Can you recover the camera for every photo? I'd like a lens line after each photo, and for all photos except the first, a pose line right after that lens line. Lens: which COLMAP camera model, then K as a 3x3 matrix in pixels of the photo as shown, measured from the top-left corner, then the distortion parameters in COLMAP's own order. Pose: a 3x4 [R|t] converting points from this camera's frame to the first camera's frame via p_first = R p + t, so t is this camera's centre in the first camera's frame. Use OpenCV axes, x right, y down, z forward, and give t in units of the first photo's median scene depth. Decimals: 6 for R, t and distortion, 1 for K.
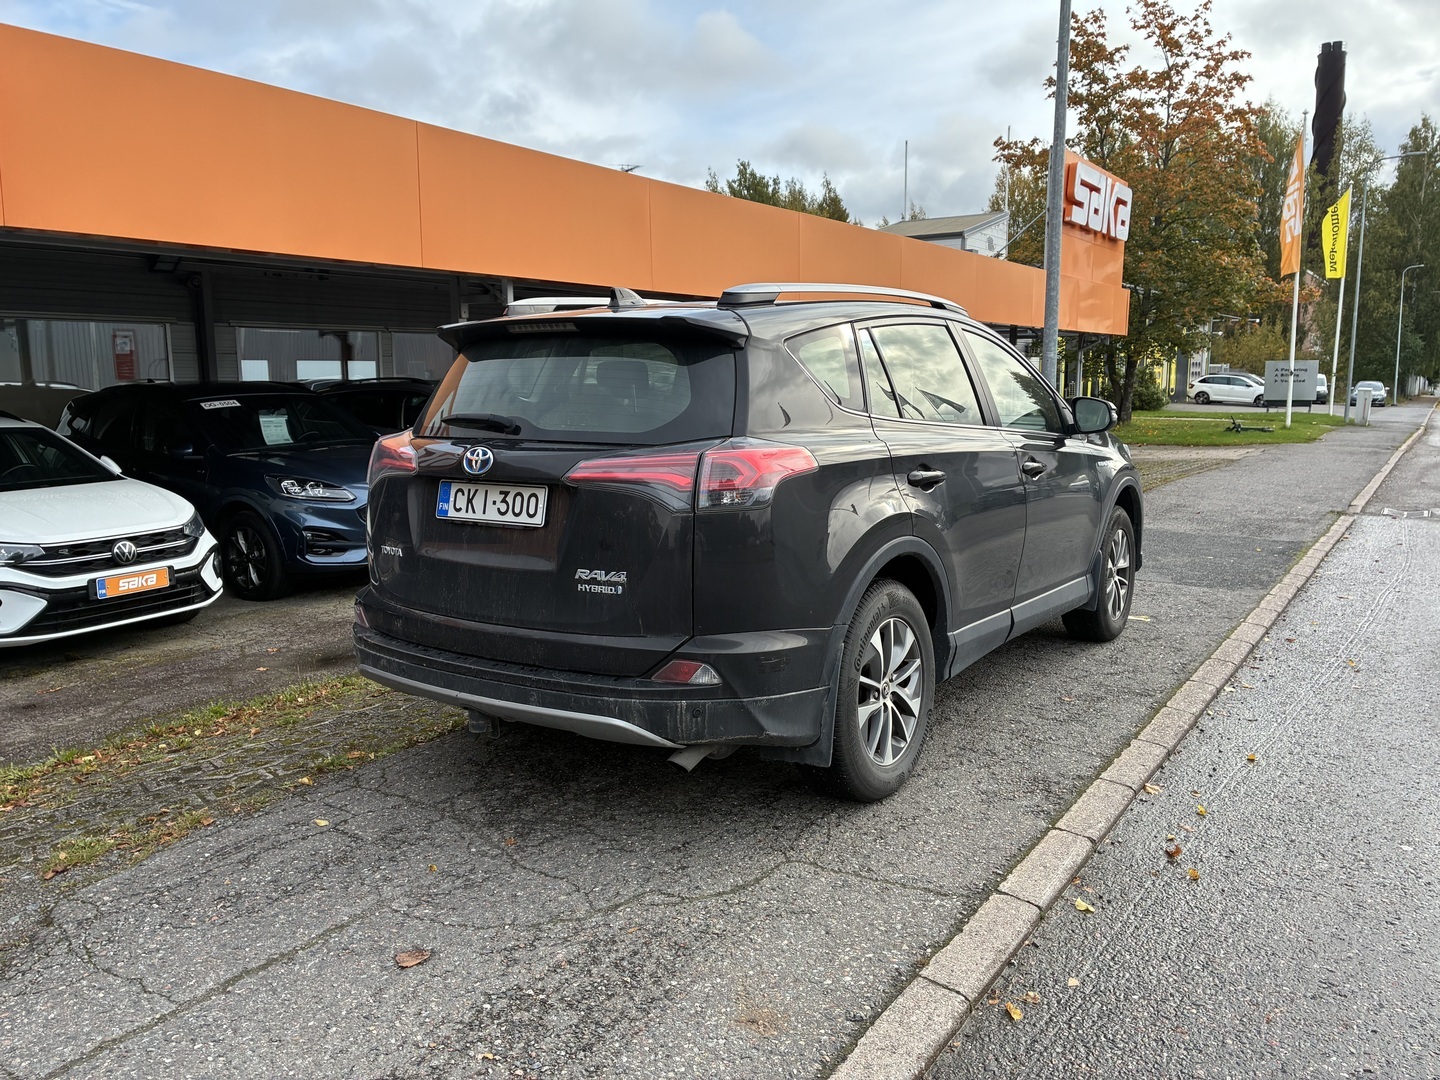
lens RADIAL K [[1081.6, 0, 712.5], [0, 1081.6, 538.0], [0, 0, 1]] dist [0.066013, -0.096379]
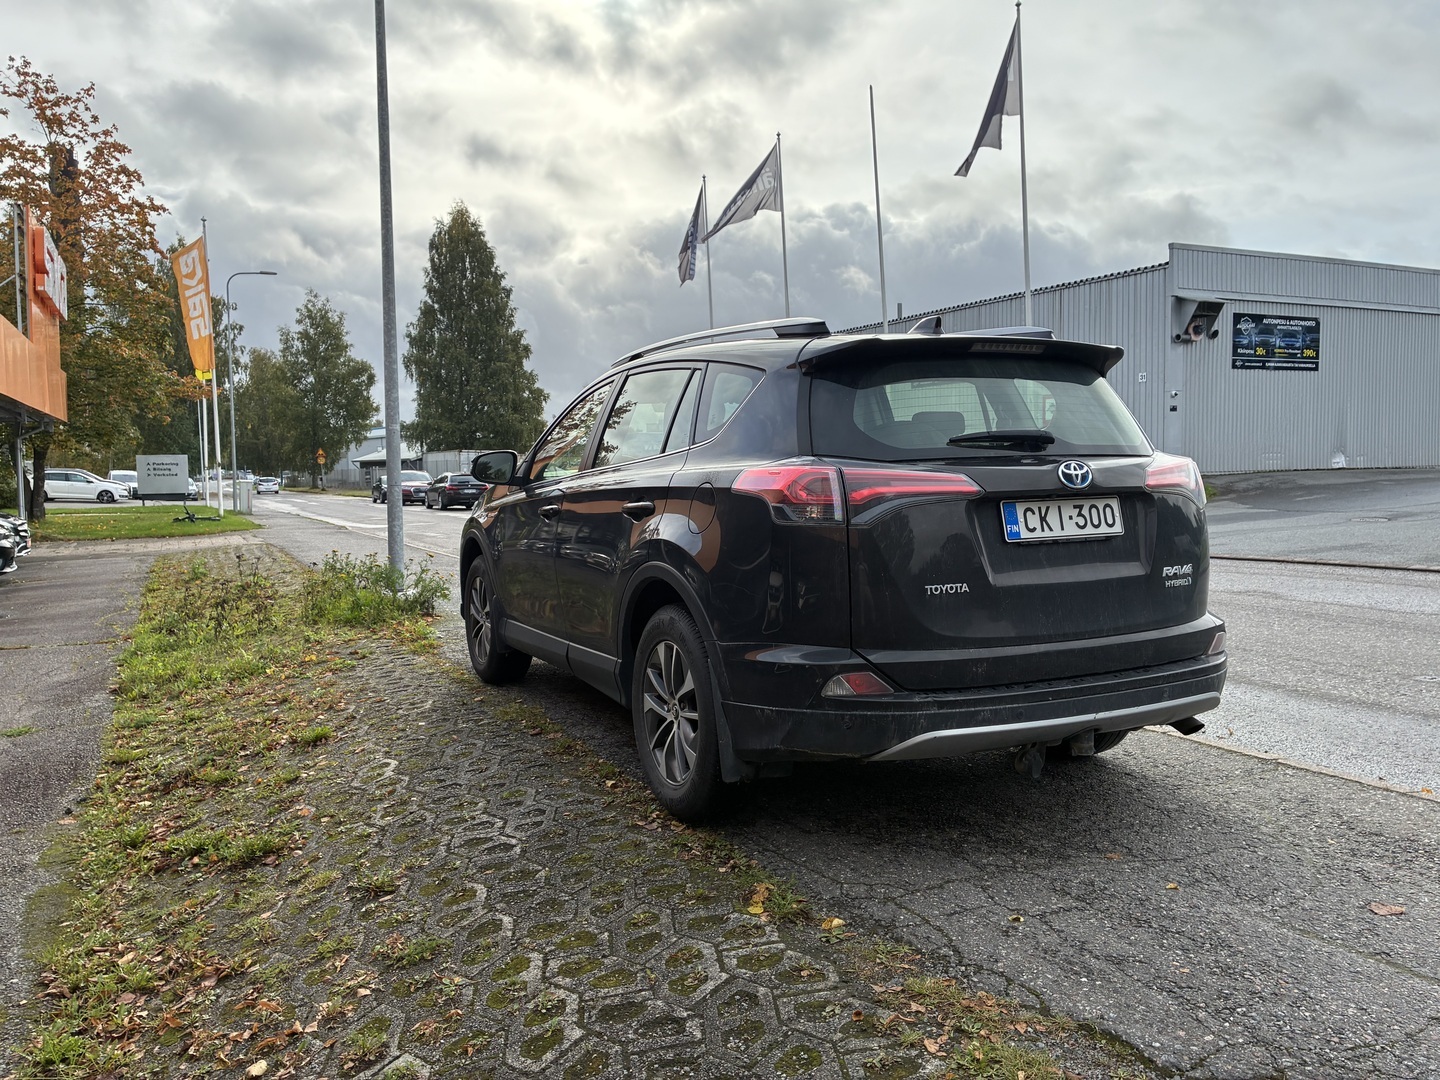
lens RADIAL K [[1081.6, 0, 712.5], [0, 1081.6, 538.0], [0, 0, 1]] dist [0.066013, -0.096379]
pose [[0.503789, -0.060006, 0.861740, -1.166886], [0.137883, 0.990380, -0.011646, -0.045464], [-0.852752, 0.124687, 0.507216, 0.742358]]
